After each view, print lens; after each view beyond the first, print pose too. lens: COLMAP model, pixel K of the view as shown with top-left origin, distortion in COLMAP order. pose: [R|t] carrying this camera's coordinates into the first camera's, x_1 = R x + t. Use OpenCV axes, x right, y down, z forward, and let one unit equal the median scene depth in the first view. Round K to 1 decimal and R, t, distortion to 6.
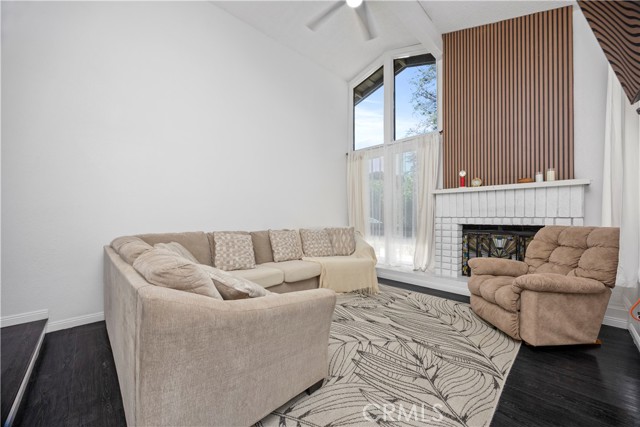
lens RADIAL K [[245.9, 0, 320.0], [0, 245.9, 213.5], [0, 0, 1]] dist [-0.002485, -0.000042]
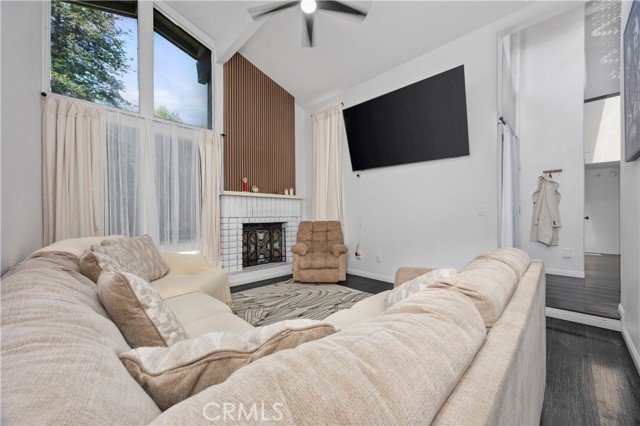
lens RADIAL K [[245.9, 0, 320.0], [0, 245.9, 213.0], [0, 0, 1]] dist [-0.002485, -0.000042]
pose [[-0.018768, 0.015933, 0.999697, -0.658844], [0.003823, 0.999867, -0.015864, 0.015869], [-0.999817, 0.003524, -0.018826, 0.730937]]
